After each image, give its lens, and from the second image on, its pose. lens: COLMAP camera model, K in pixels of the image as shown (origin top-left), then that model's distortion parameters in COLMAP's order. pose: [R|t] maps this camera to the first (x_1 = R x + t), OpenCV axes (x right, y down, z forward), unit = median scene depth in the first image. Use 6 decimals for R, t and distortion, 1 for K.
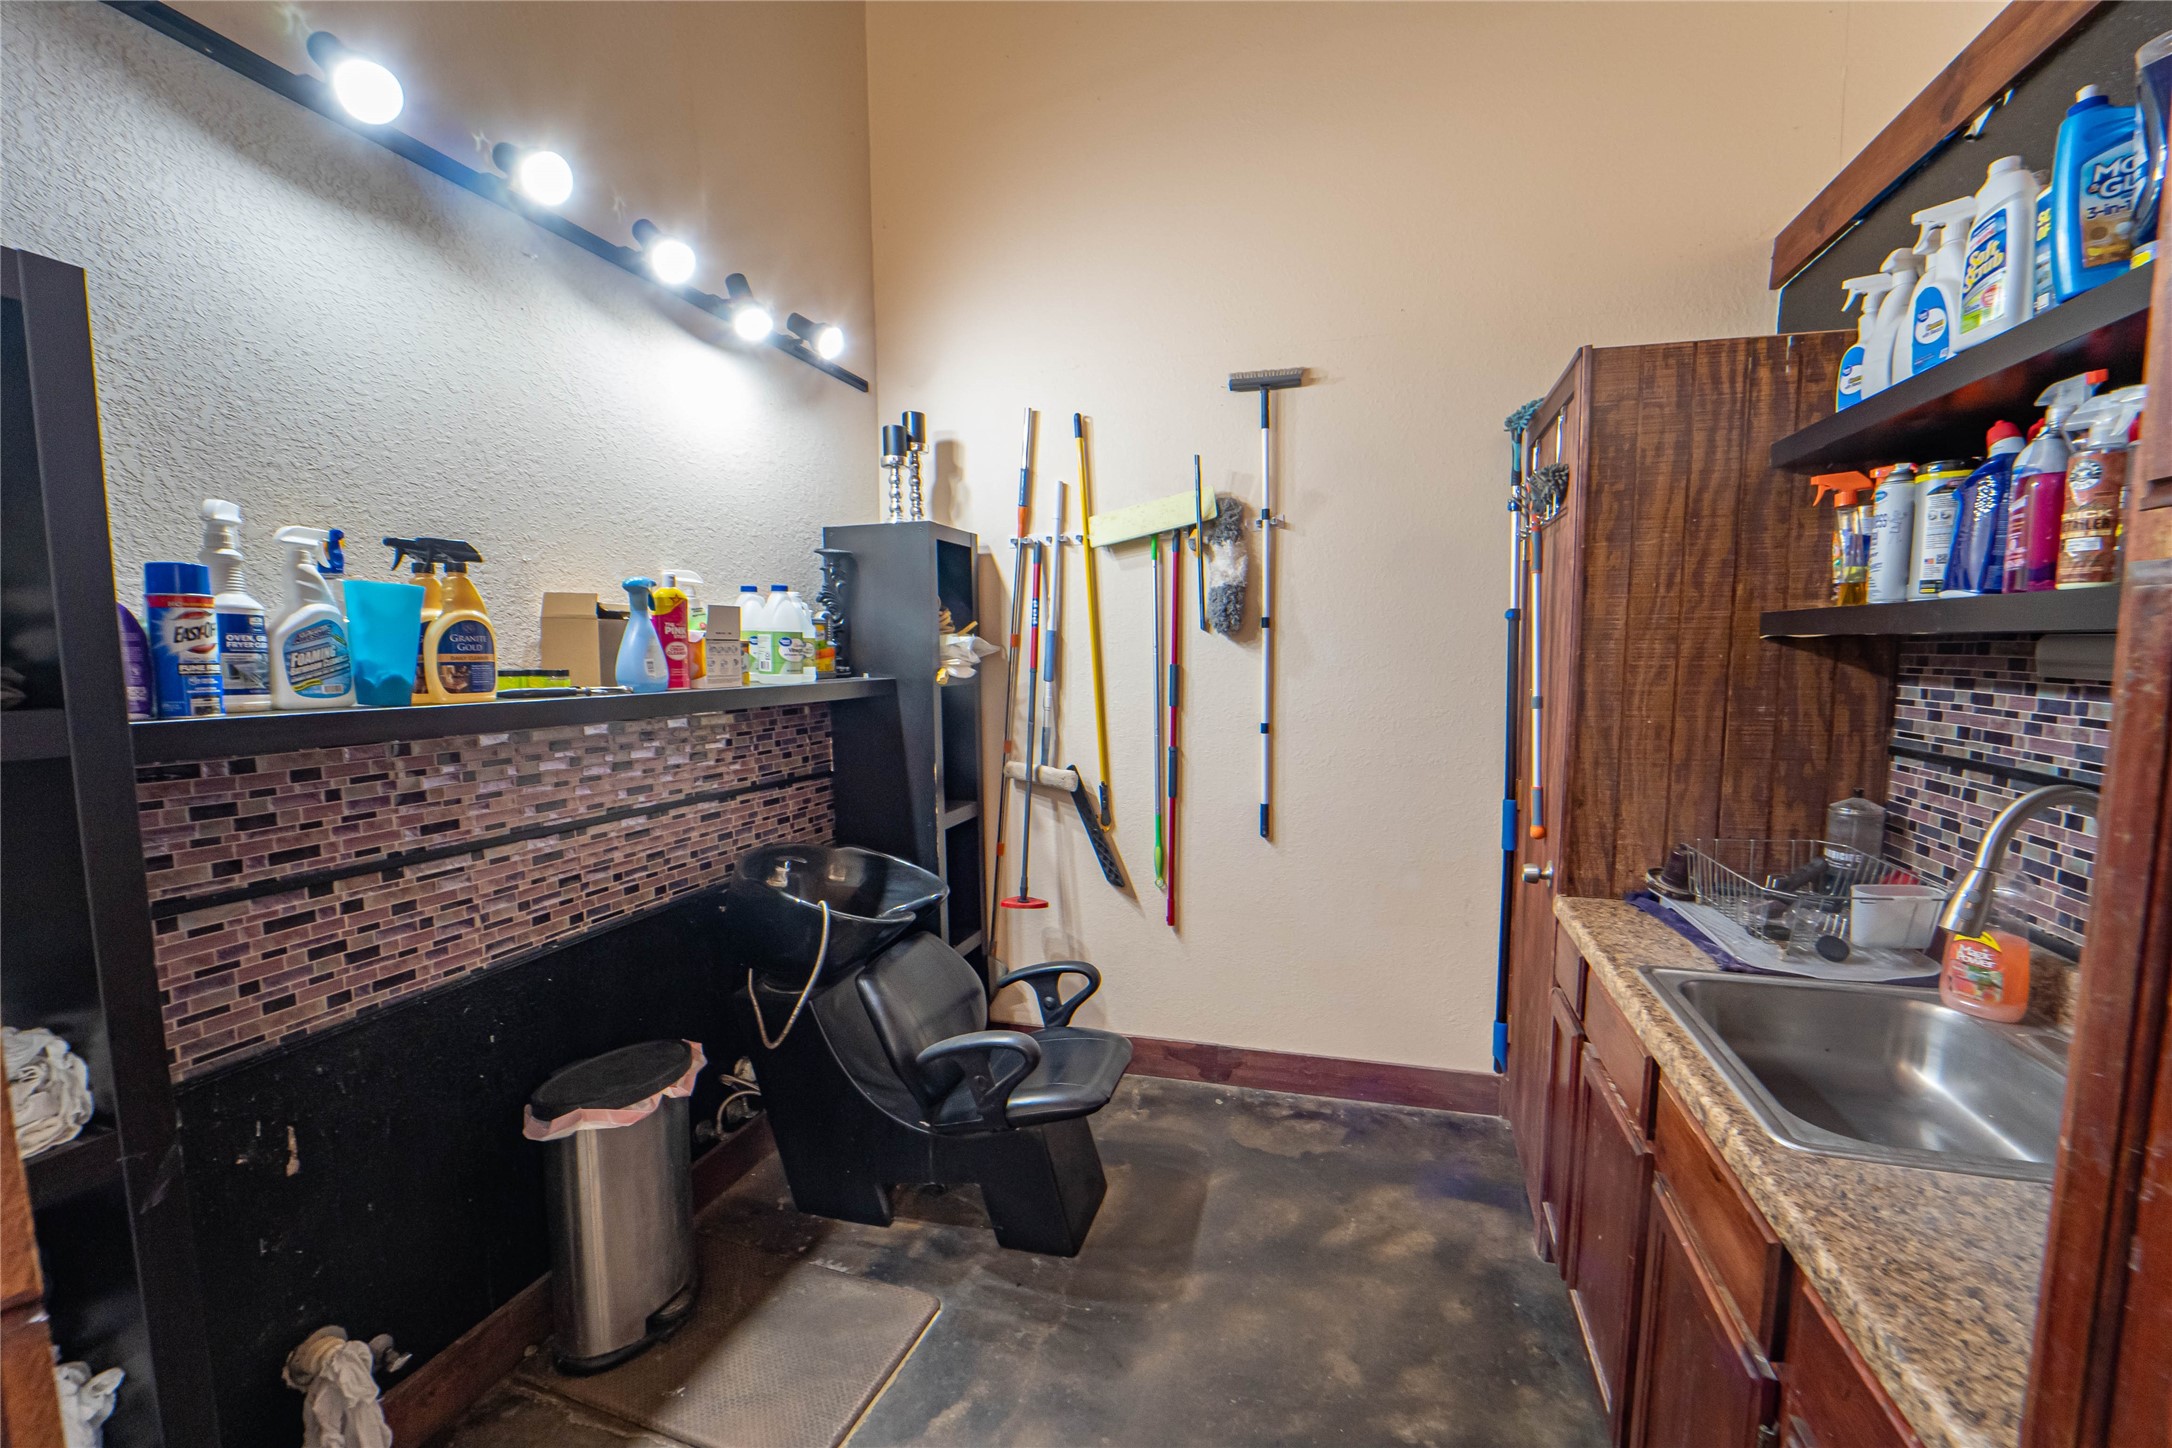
lens RADIAL K [[890.2, 0, 1084.2], [0, 890.2, 738.5], [0, 0, 1]] dist [-0.016702, 0.000203]
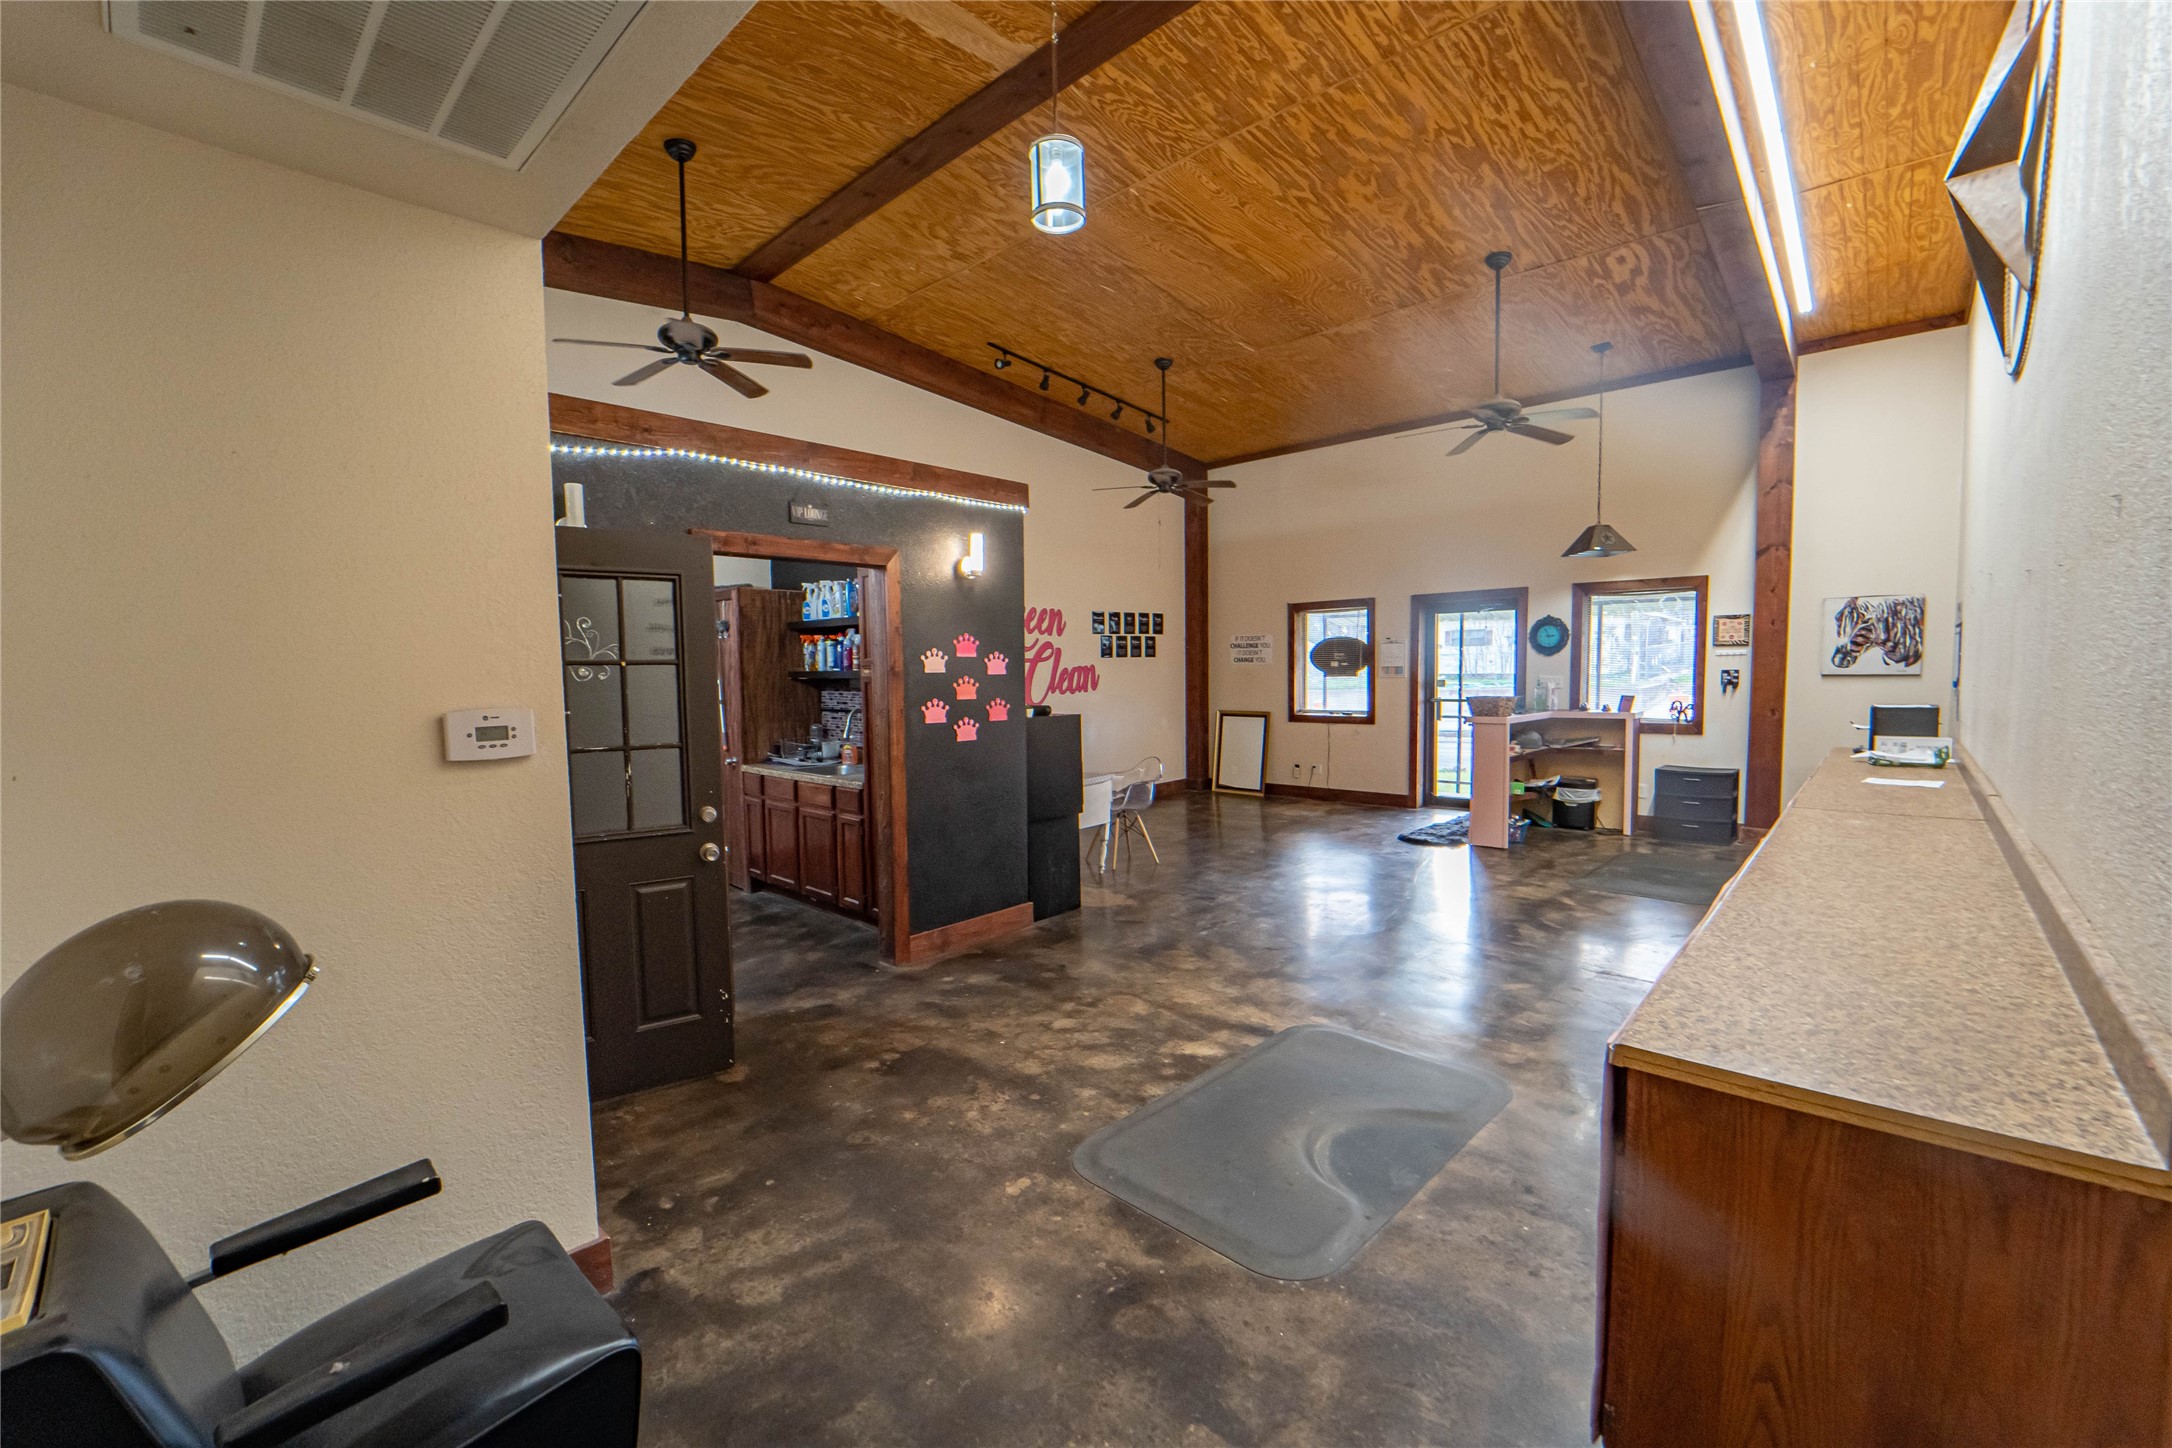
lens RADIAL K [[890.2, 0, 1085.1], [0, 890.2, 738.2], [0, 0, 1]] dist [-0.016702, 0.000203]
pose [[0.445512, -0.065673, 0.892864, -2.120820], [0.101561, 0.994575, 0.022478, 0.178943], [-0.889497, 0.080666, 0.449765, -1.811036]]
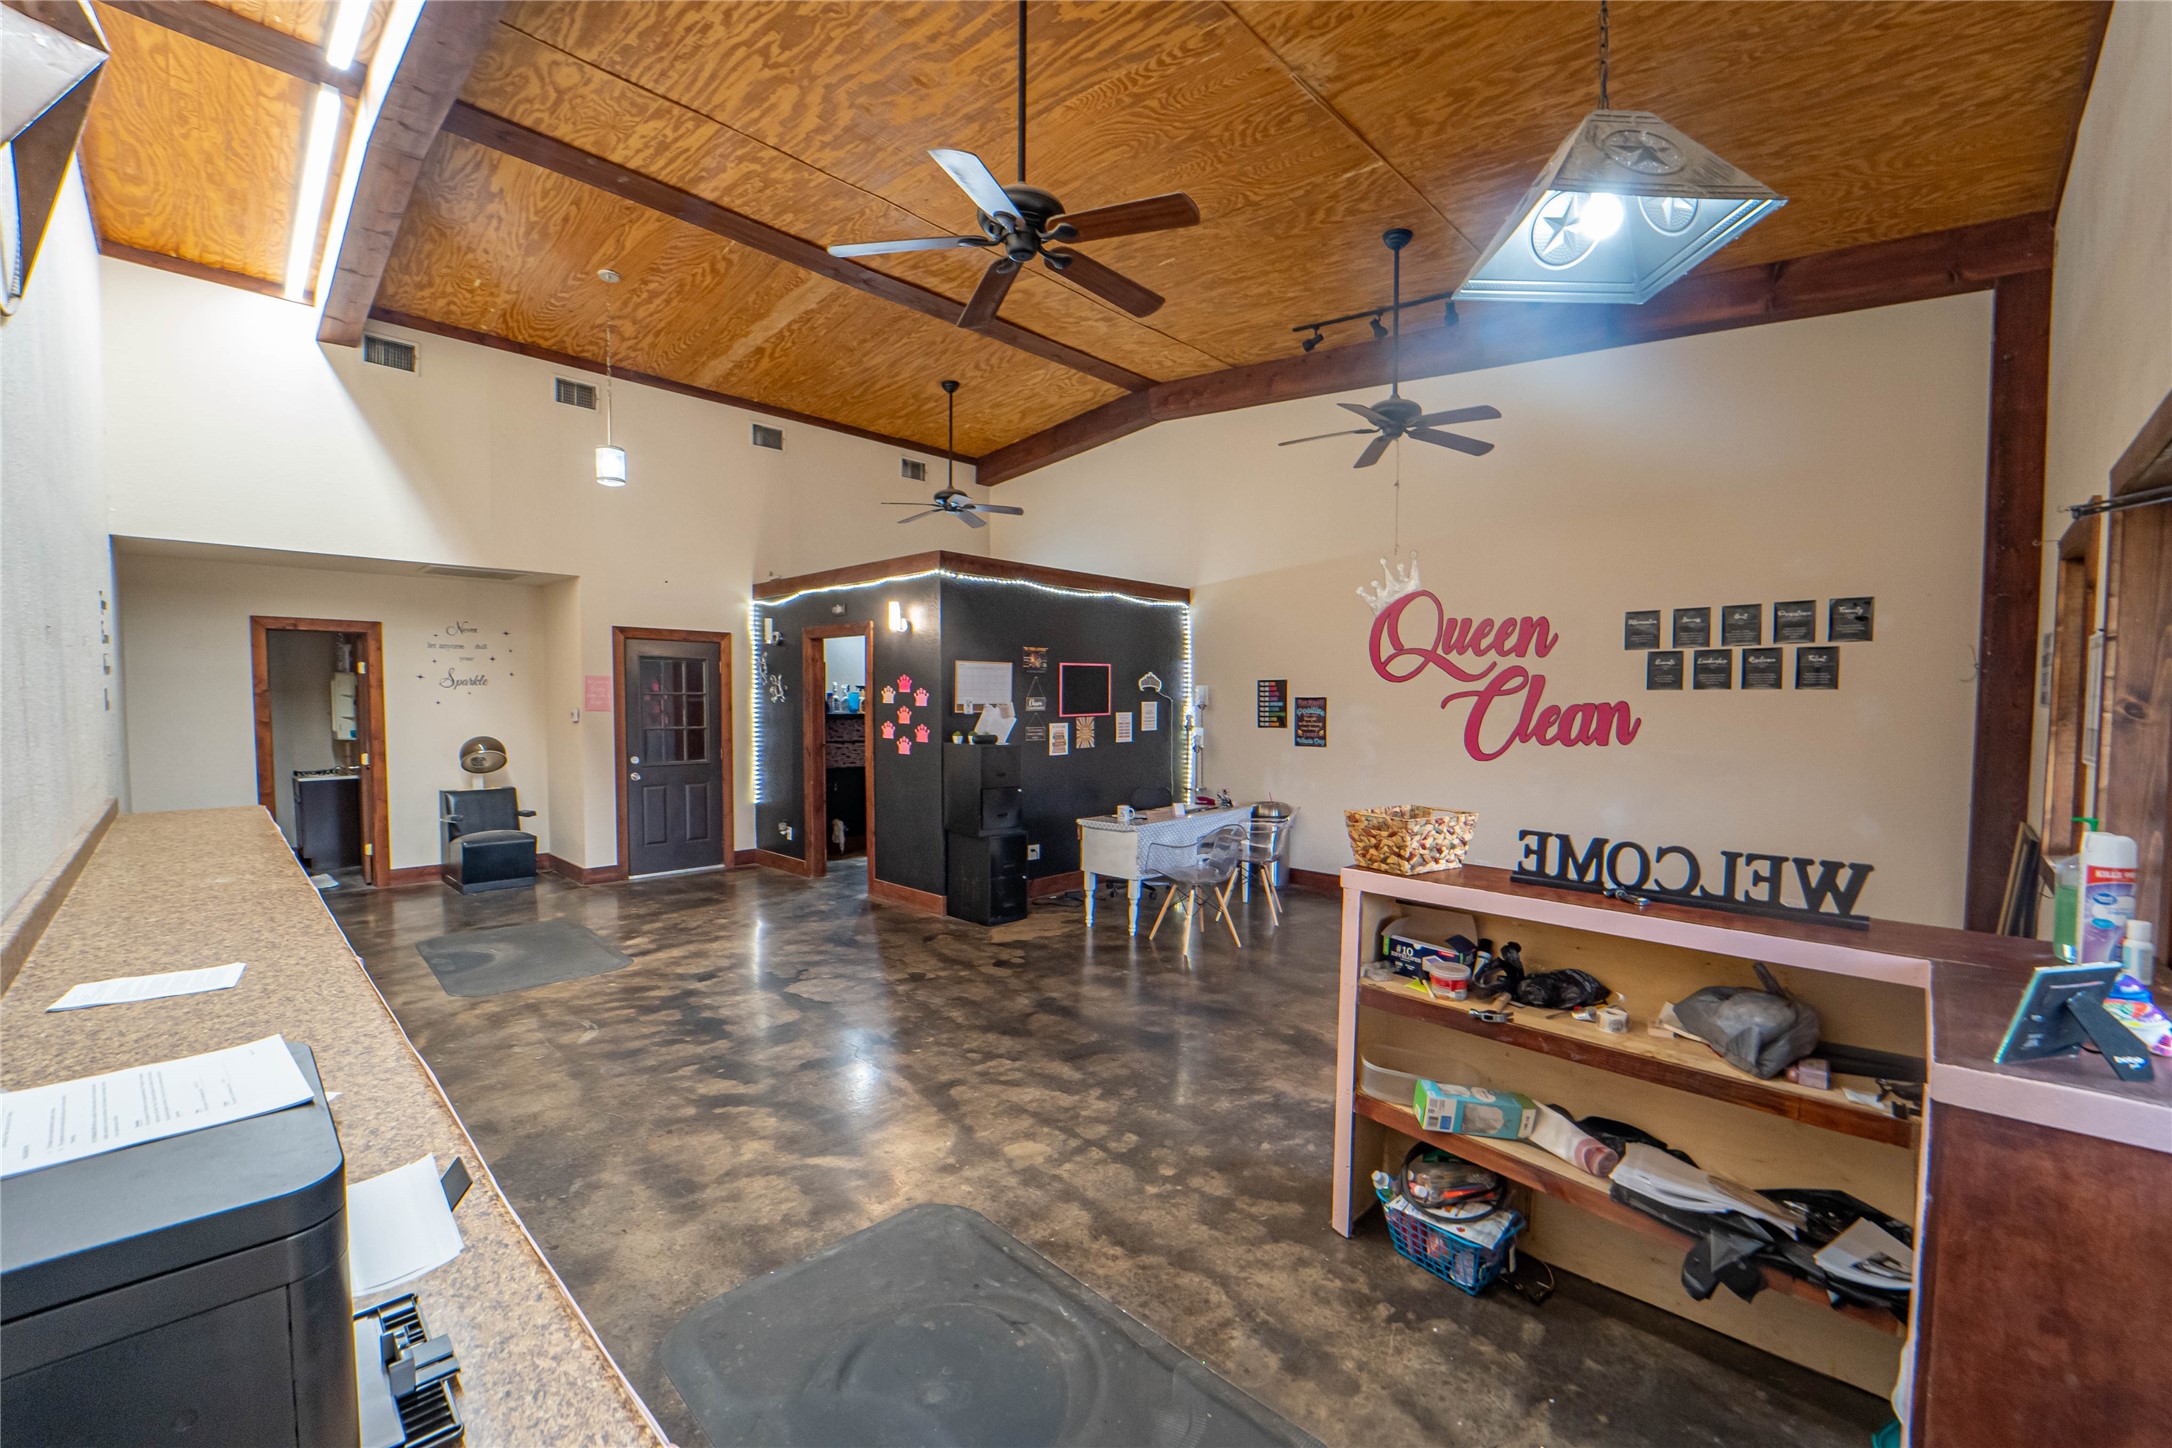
lens RADIAL K [[890.2, 0, 1104.1], [0, 890.2, 739.7], [0, 0, 1]] dist [-0.016702, 0.000203]
pose [[0.887494, 0.039175, -0.459151, 3.285593], [-0.063241, 0.997307, -0.037148, 0.246844], [0.456459, 0.062006, 0.887581, -3.362497]]
